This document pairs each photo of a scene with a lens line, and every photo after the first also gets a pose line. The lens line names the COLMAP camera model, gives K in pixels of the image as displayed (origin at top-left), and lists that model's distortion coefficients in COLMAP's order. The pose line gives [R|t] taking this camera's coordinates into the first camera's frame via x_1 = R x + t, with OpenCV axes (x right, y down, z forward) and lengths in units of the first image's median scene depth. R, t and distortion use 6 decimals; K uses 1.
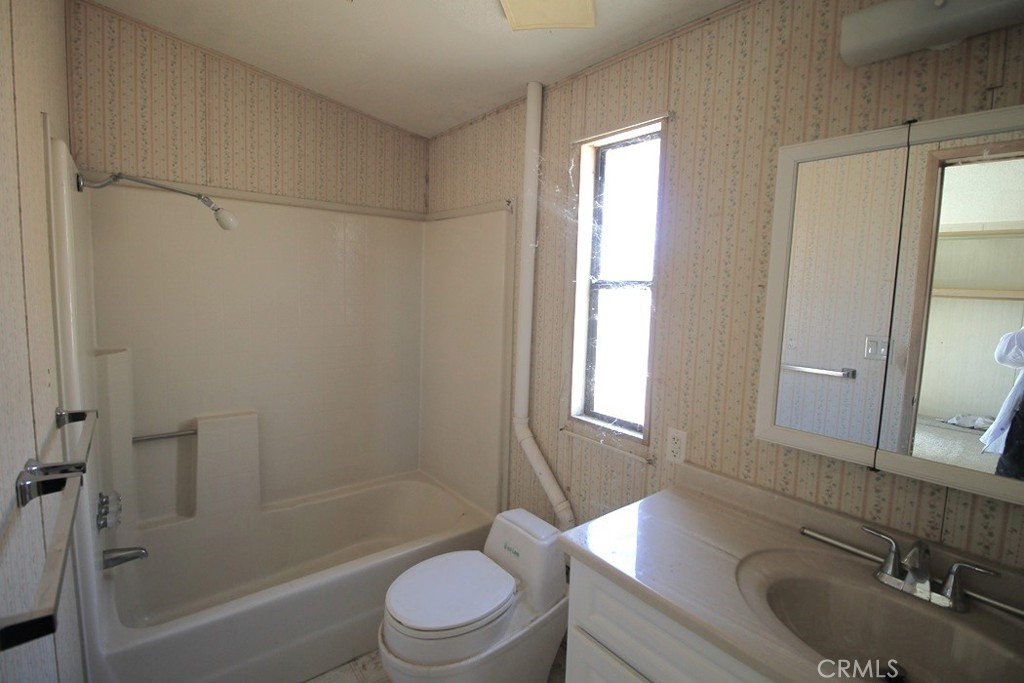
lens RADIAL K [[481.2, 0, 509.5], [0, 481.2, 329.9], [0, 0, 1]] dist [0.001726, -0.014082]
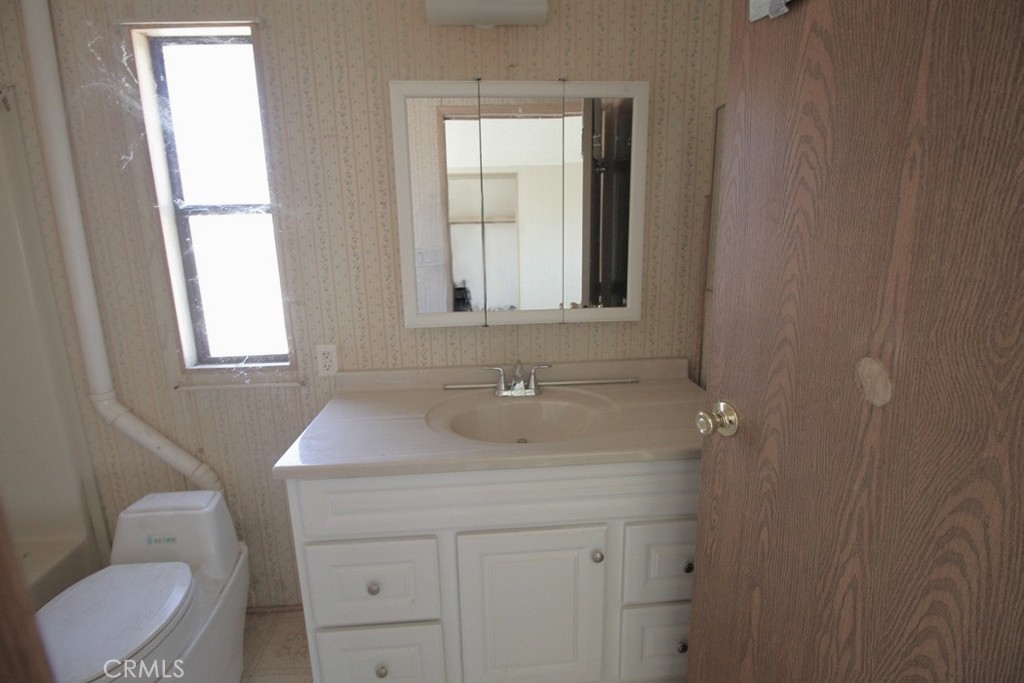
lens RADIAL K [[481.2, 0, 509.5], [0, 481.2, 329.9], [0, 0, 1]] dist [0.001726, -0.014082]
pose [[0.570017, -0.204829, 0.795692, -0.237686], [0.113594, 0.978774, 0.170582, 0.037044], [-0.813743, -0.006849, 0.581185, 0.049550]]
